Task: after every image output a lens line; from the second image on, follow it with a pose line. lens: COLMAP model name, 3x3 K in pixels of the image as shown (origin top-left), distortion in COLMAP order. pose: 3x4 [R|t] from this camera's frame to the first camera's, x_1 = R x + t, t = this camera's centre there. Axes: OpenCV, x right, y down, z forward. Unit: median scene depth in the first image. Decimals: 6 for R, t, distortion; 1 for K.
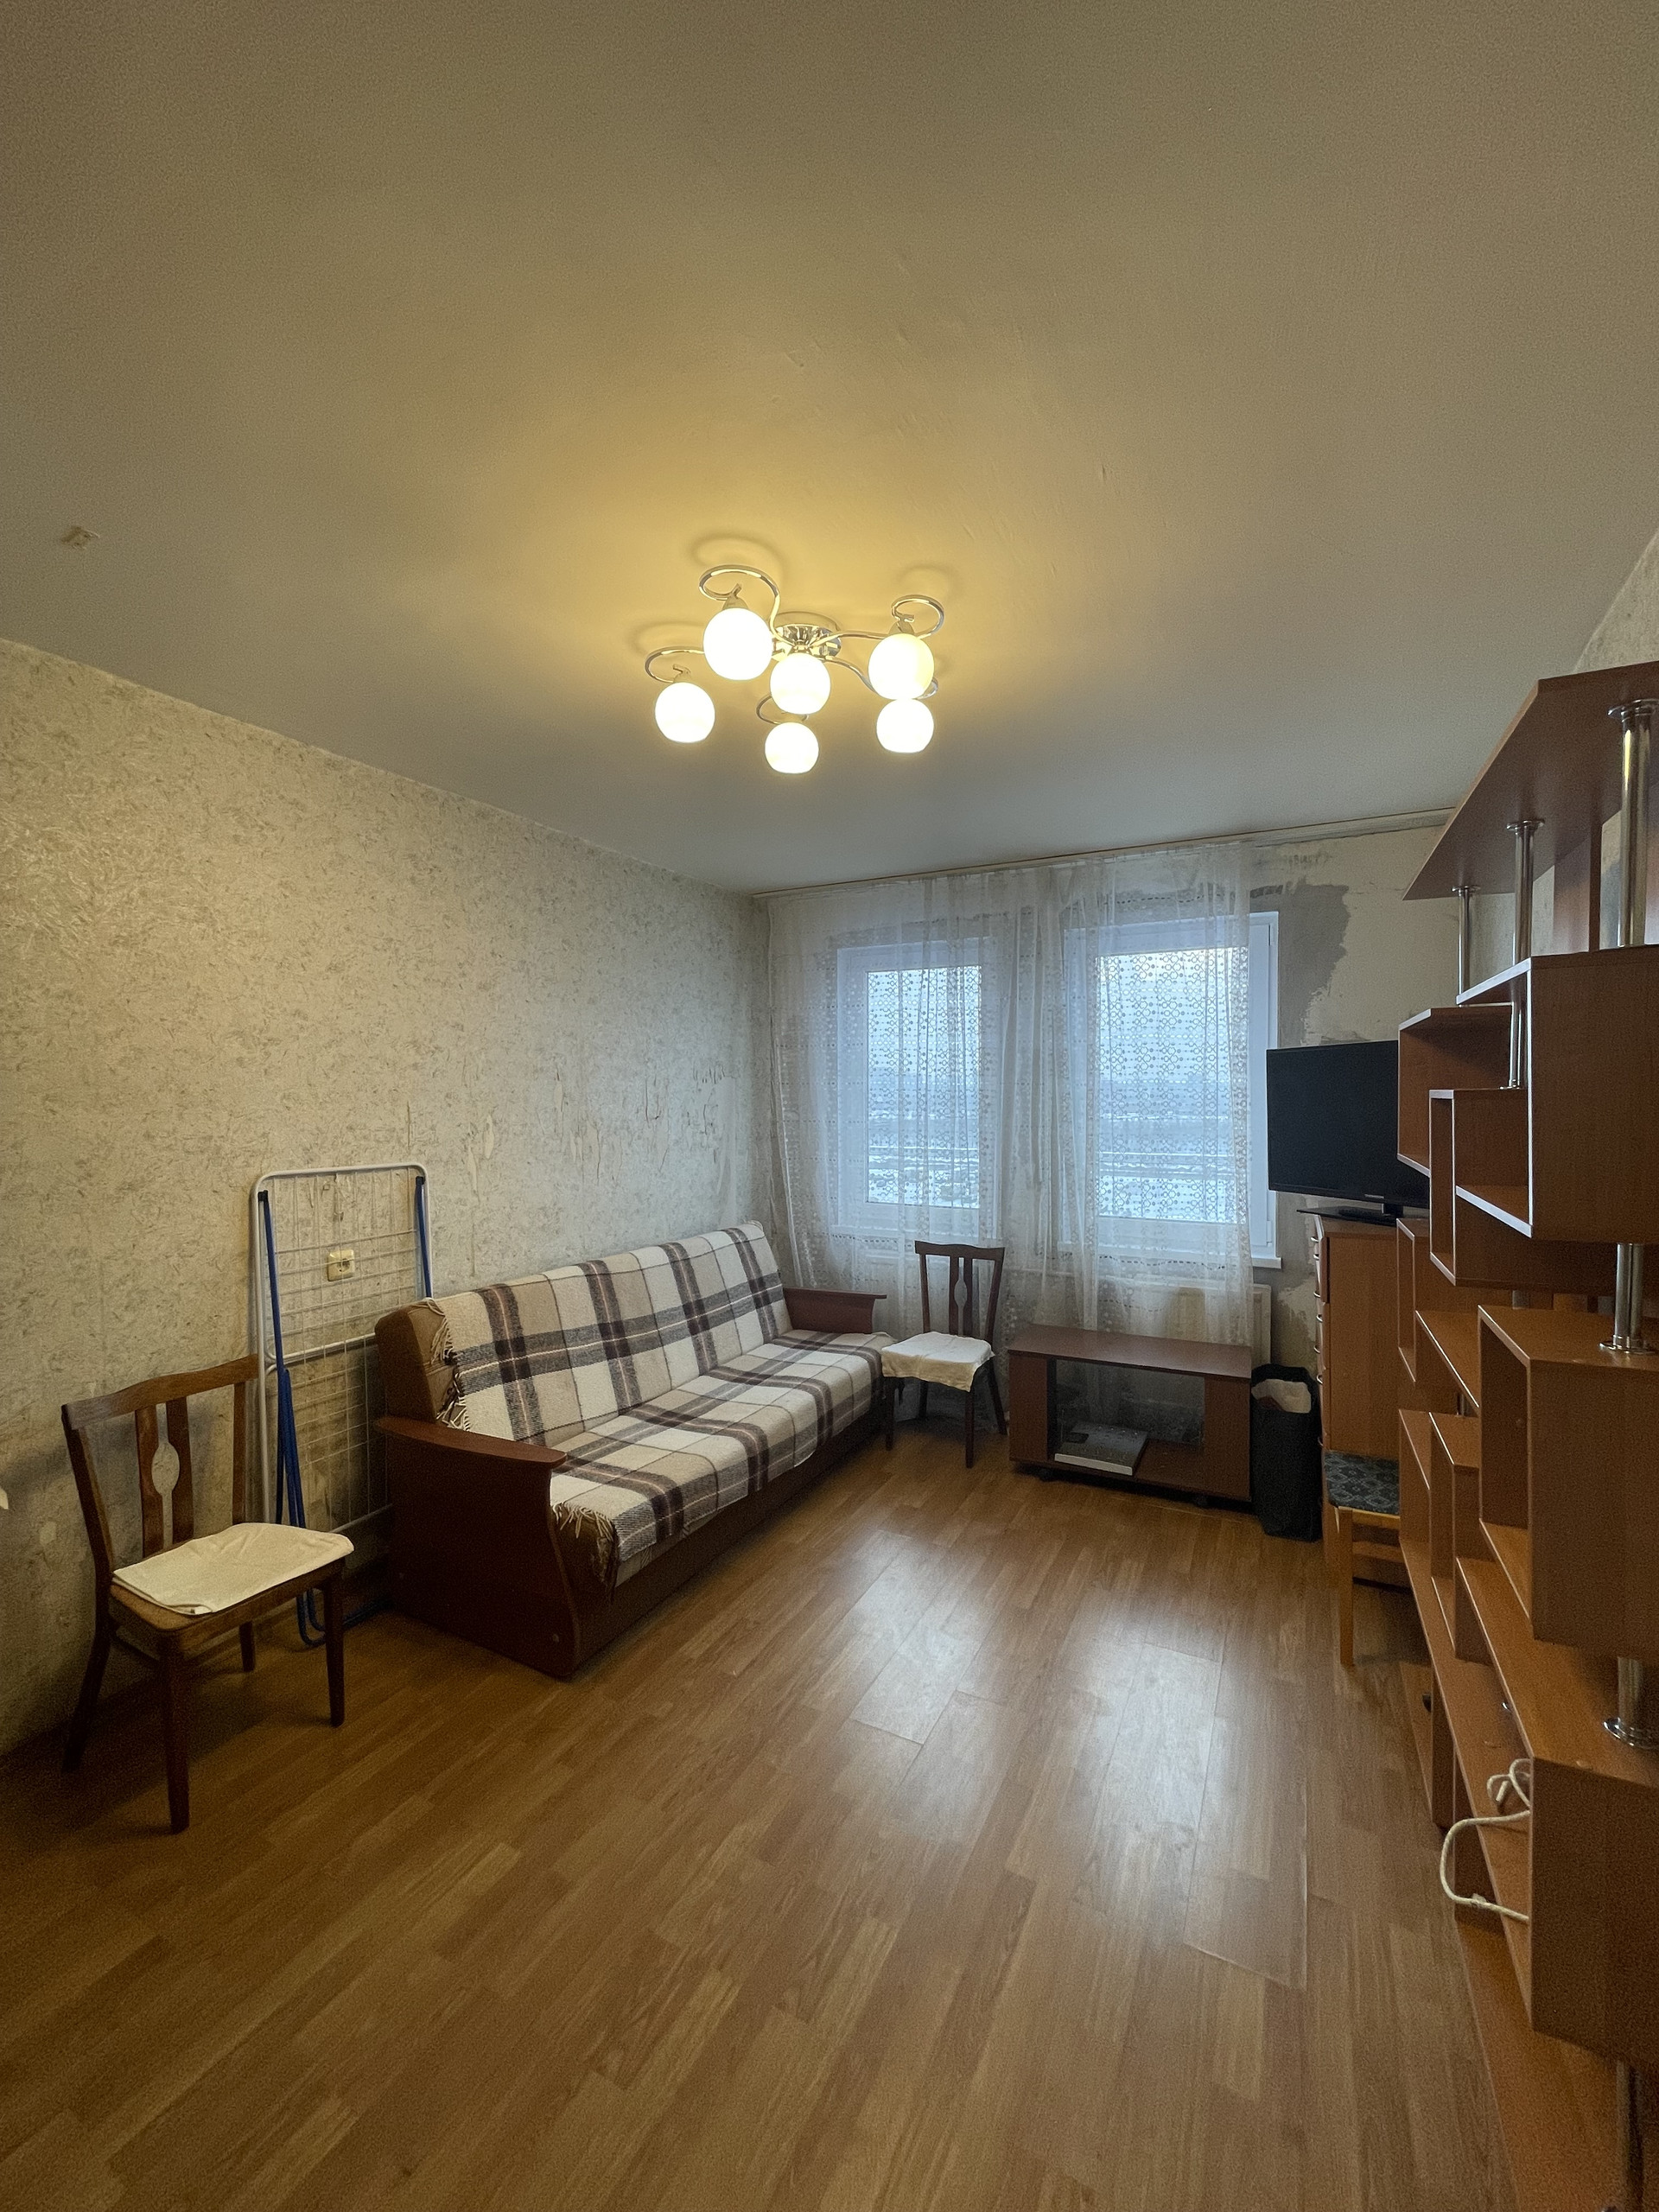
lens RADIAL K [[889.5, 0, 833.1], [0, 889.5, 1109.8], [0, 0, 1]] dist [-0.002352, -0.000100]
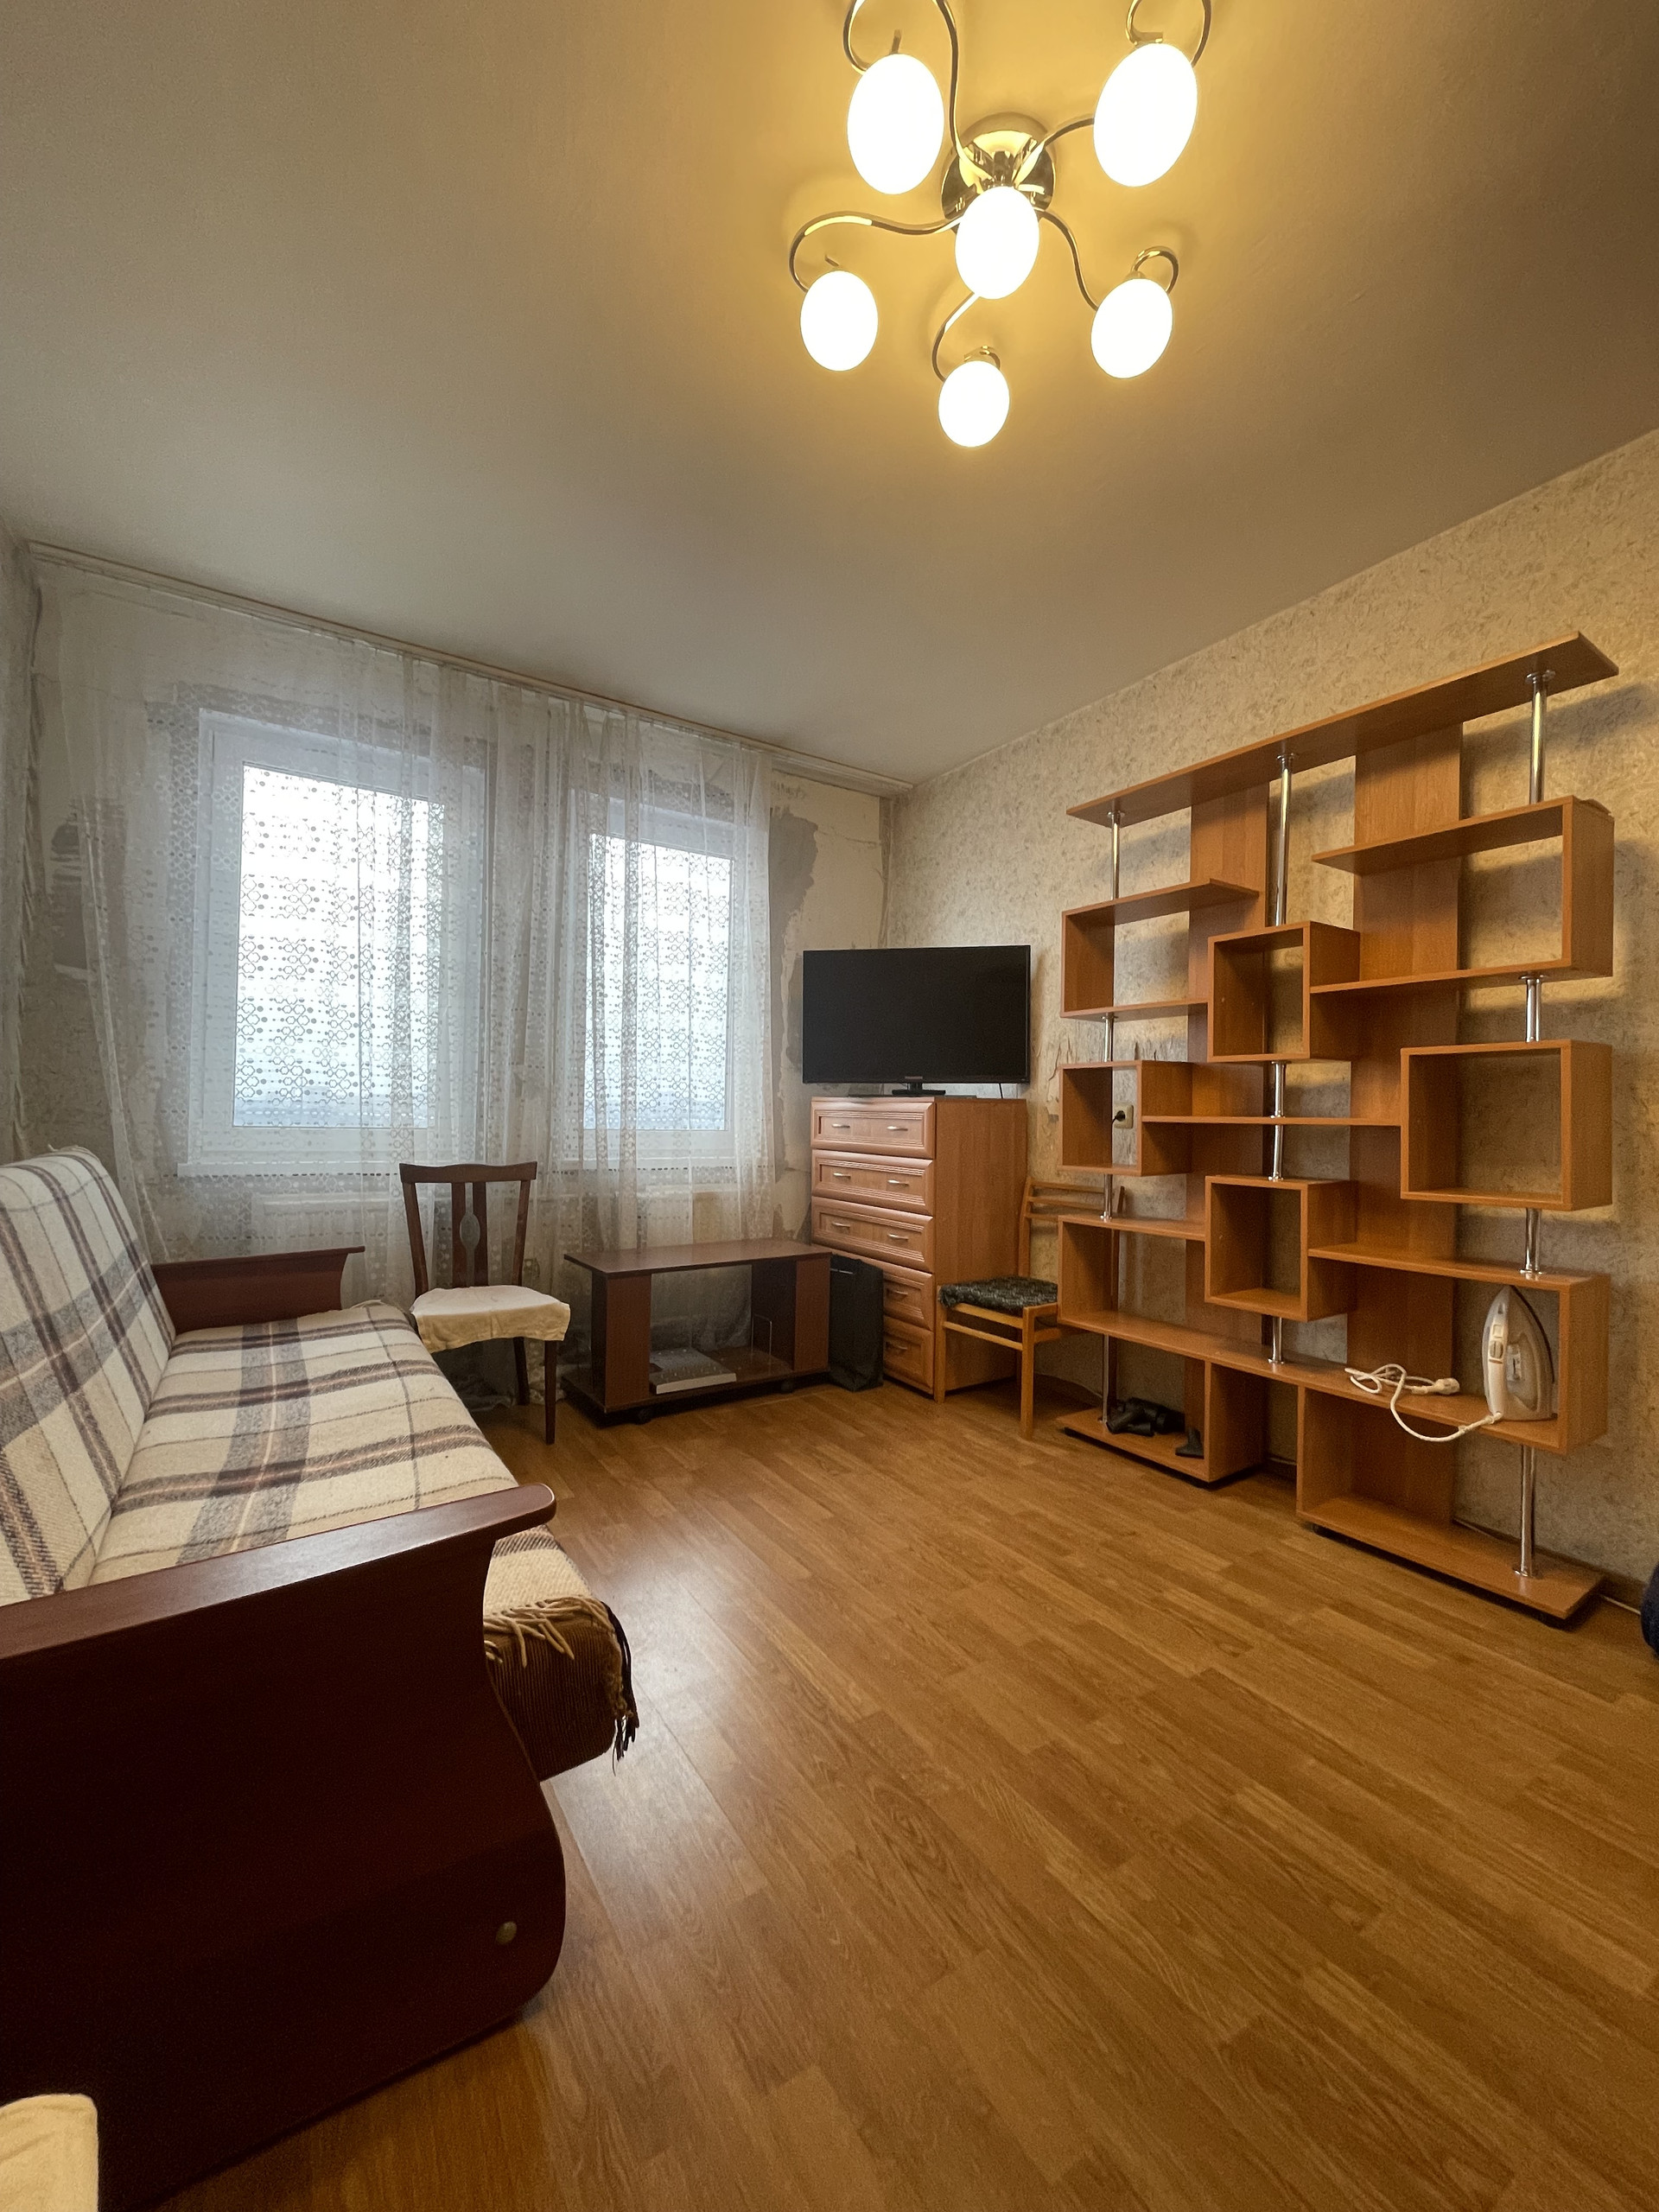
lens RADIAL K [[889.5, 0, 834.0], [0, 889.5, 1107.1], [0, 0, 1]] dist [-0.002352, -0.000100]
pose [[0.489337, 0.019347, 0.871880, -0.435331], [-0.002130, 0.999777, -0.020990, 0.146832], [-0.872092, 0.008414, 0.489270, 0.461166]]
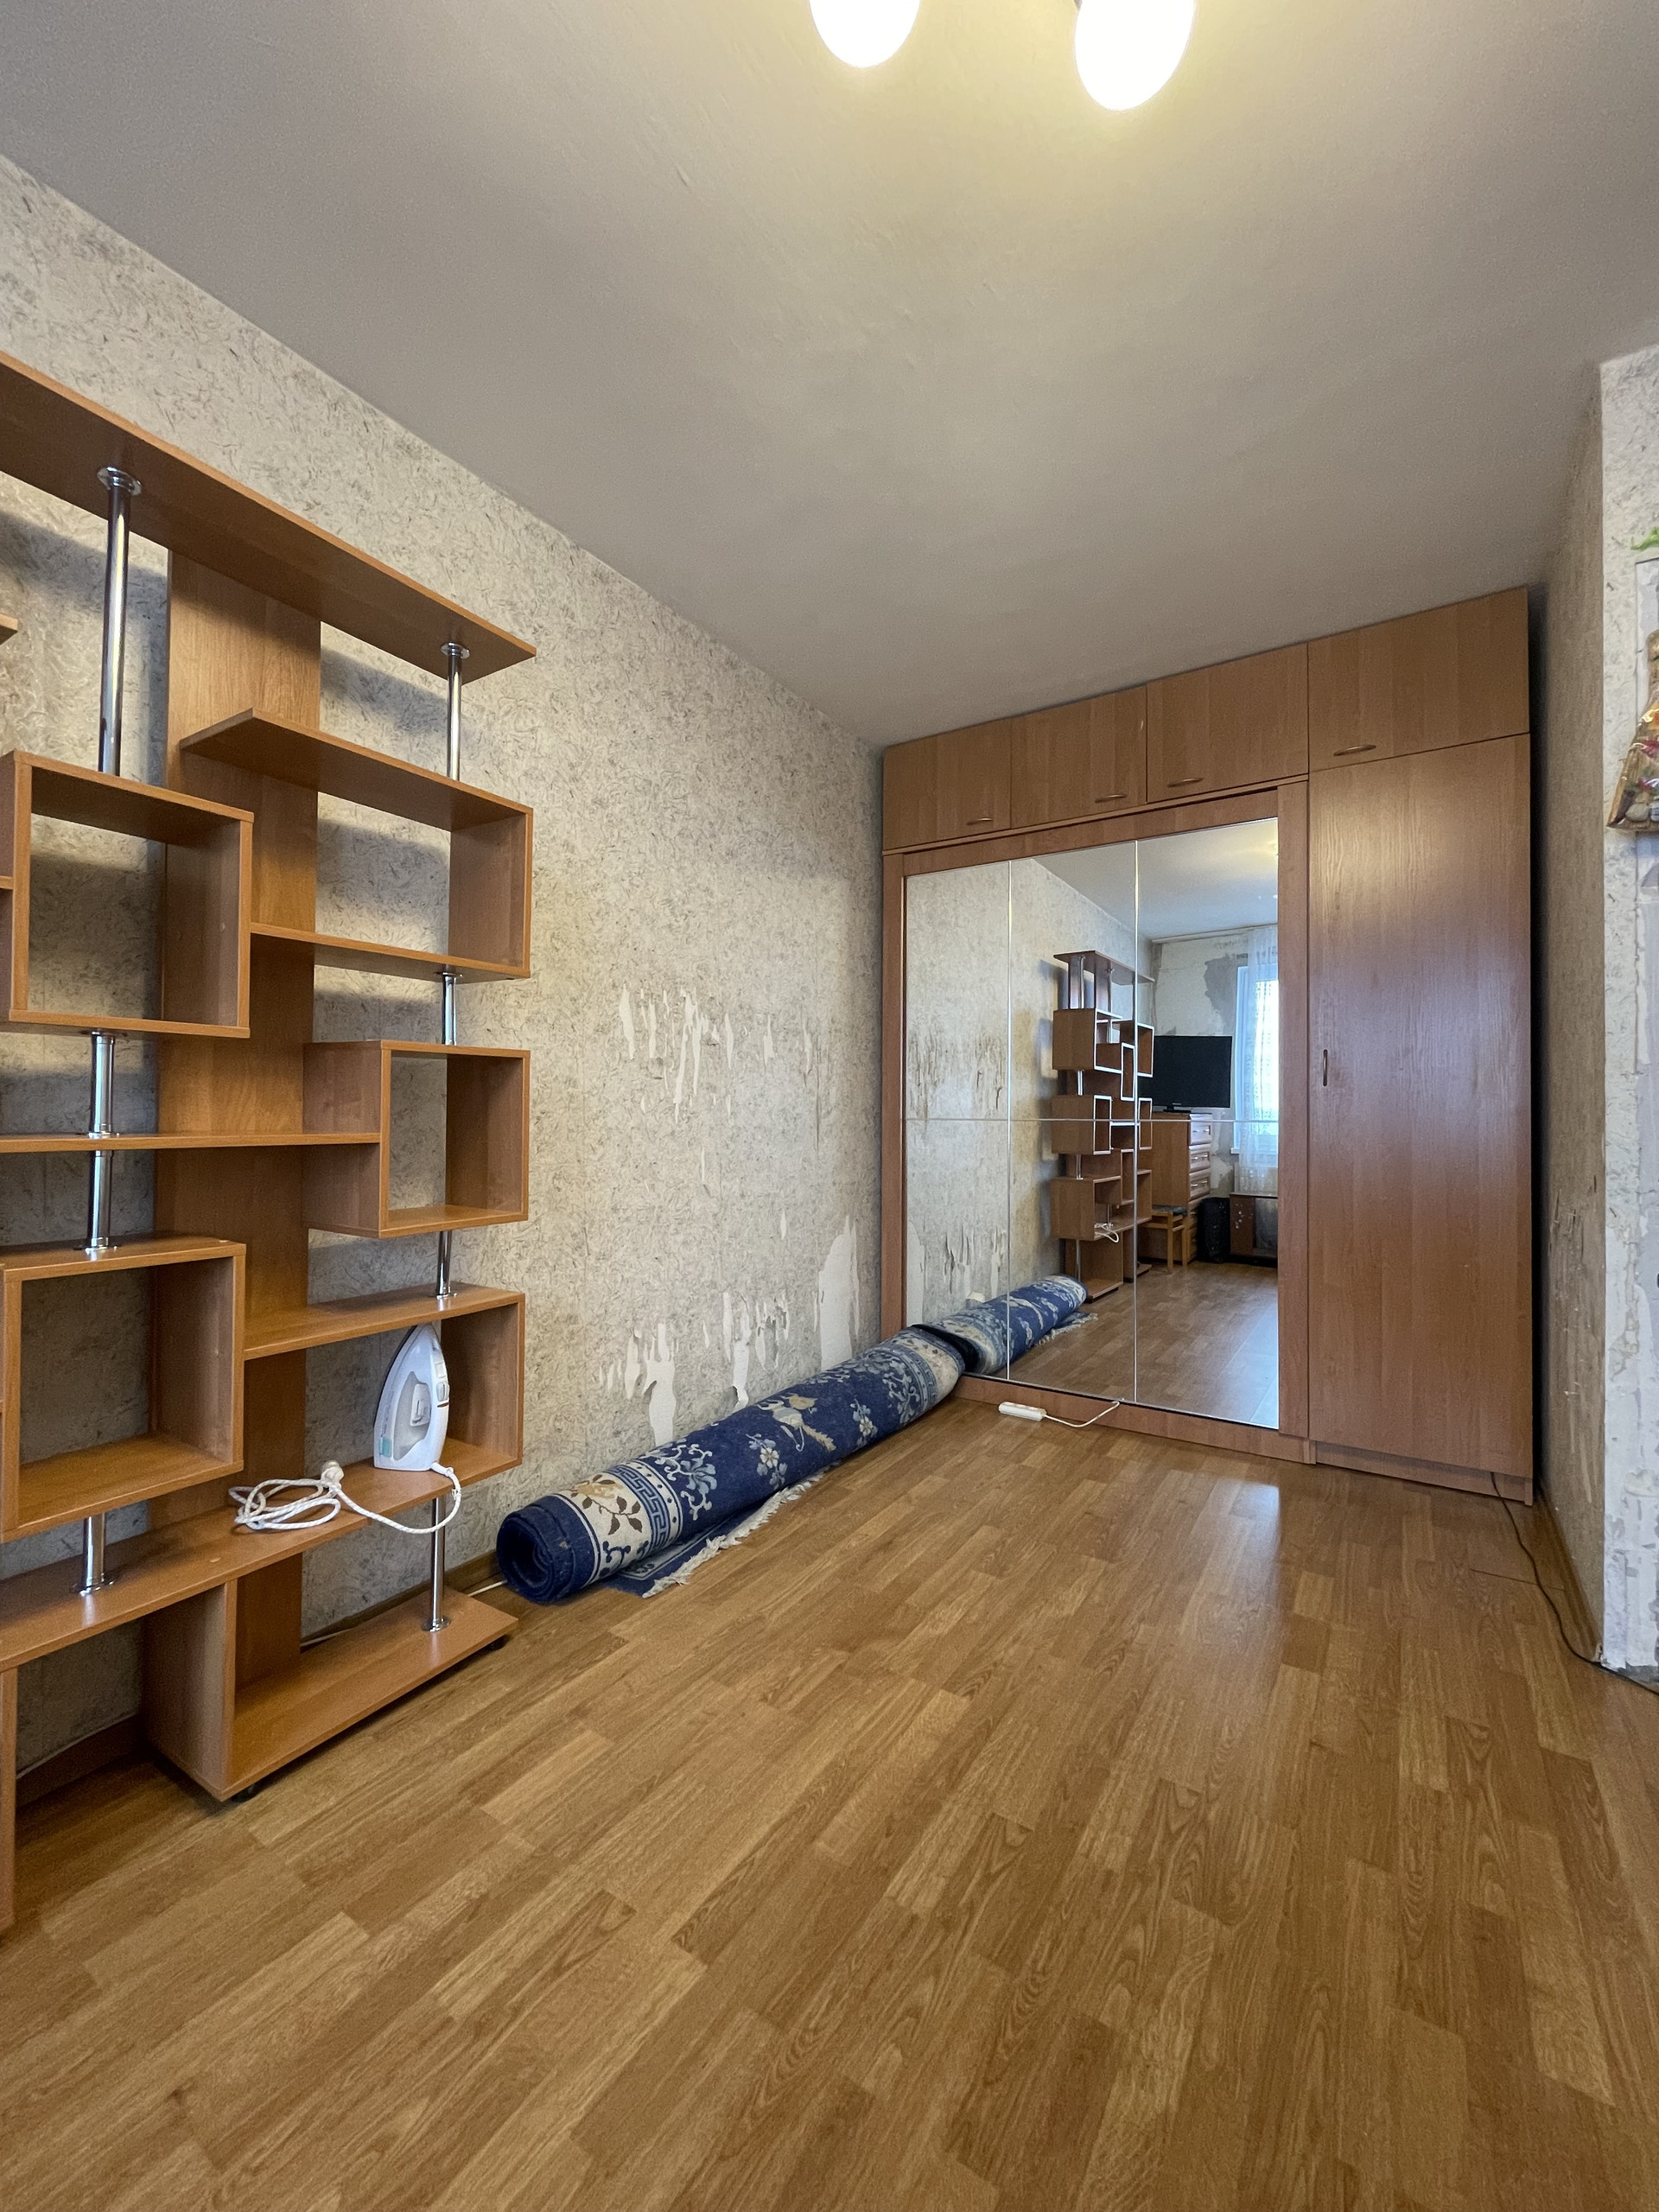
lens RADIAL K [[889.5, 0, 834.2], [0, 889.5, 1098.2], [0, 0, 1]] dist [-0.002352, -0.000100]
pose [[-0.995790, 0.001005, 0.091656, 0.022945], [0.001689, 0.999971, 0.007385, 0.119928], [-0.091645, 0.007509, -0.995763, 0.867196]]
